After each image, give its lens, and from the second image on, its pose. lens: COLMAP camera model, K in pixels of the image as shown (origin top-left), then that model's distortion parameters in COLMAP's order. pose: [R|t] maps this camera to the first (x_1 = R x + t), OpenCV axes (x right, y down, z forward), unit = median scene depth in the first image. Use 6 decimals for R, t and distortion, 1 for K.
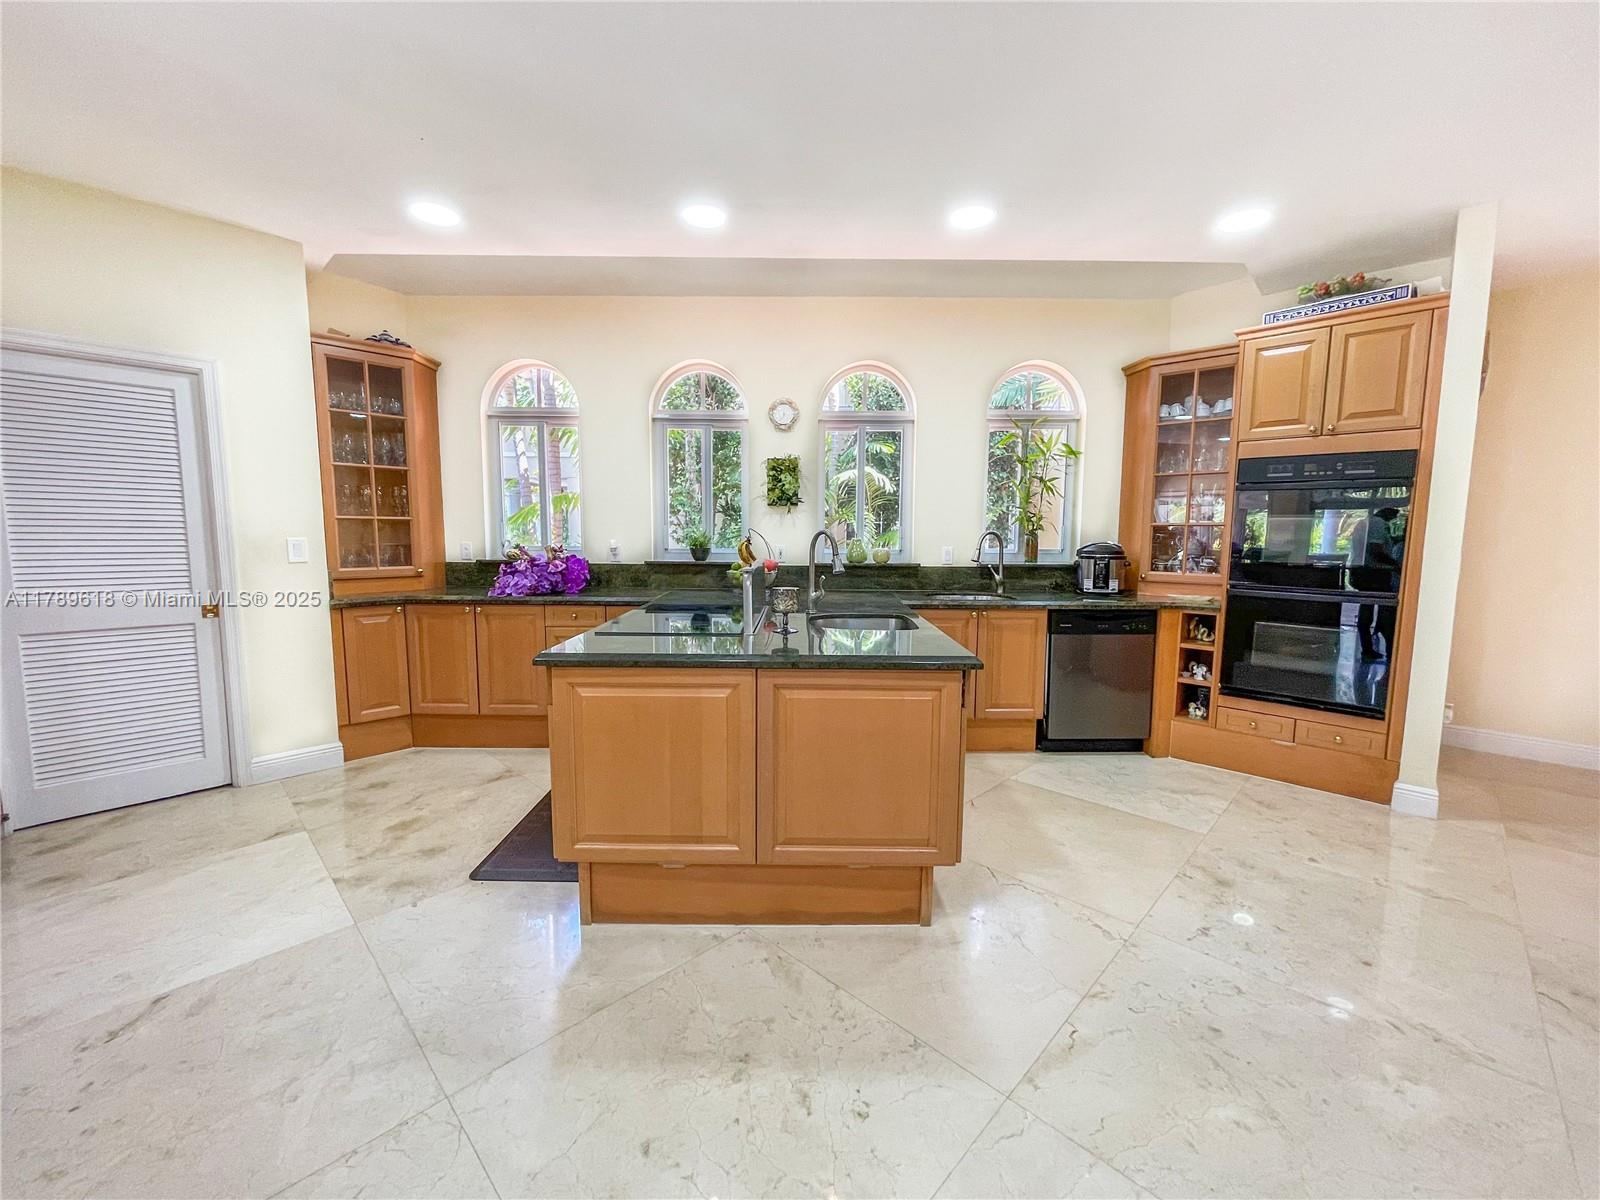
lens RADIAL K [[641.8, 0, 803.2], [0, 641.8, 597.2], [0, 0, 1]] dist [0.000975, -0.000985]
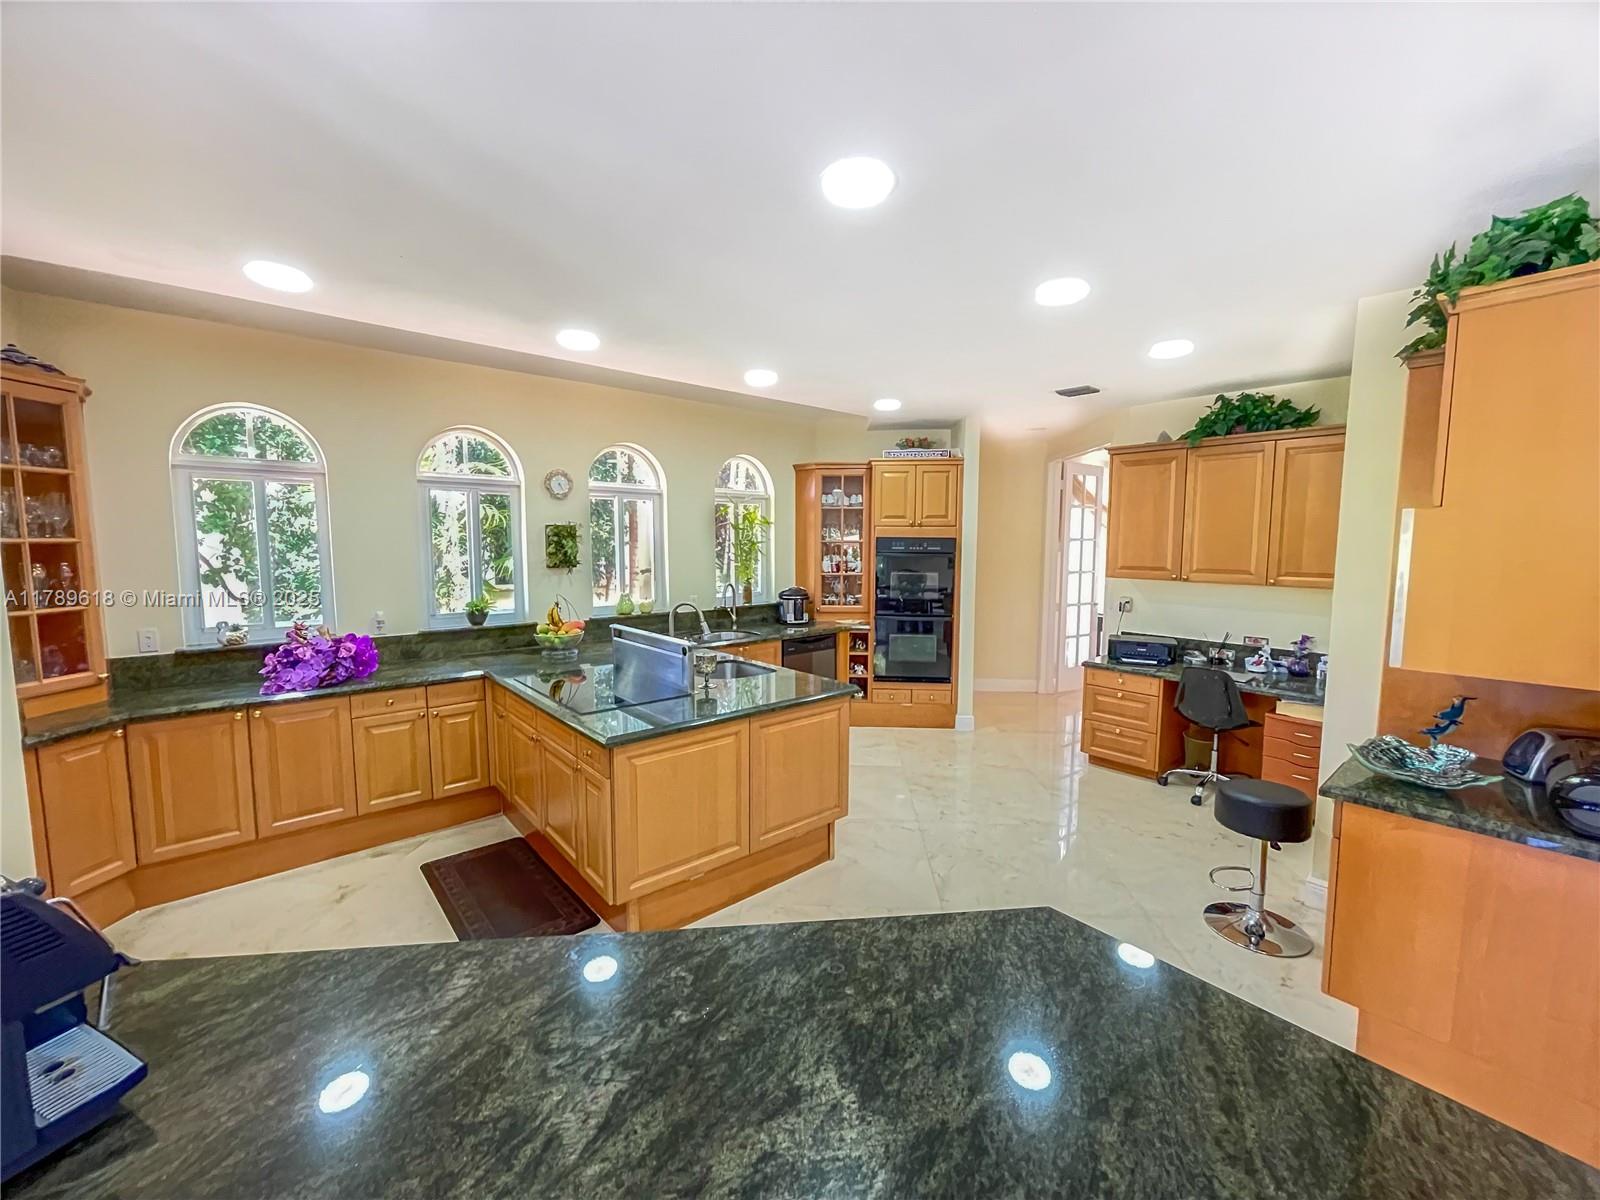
lens RADIAL K [[641.8, 0, 794.1], [0, 641.8, 601.8], [0, 0, 1]] dist [0.000975, -0.000985]
pose [[0.756867, -0.069416, 0.649872, -0.502354], [0.069573, 0.997251, 0.025494, -0.097210], [-0.649855, 0.025918, 0.759616, -0.089334]]
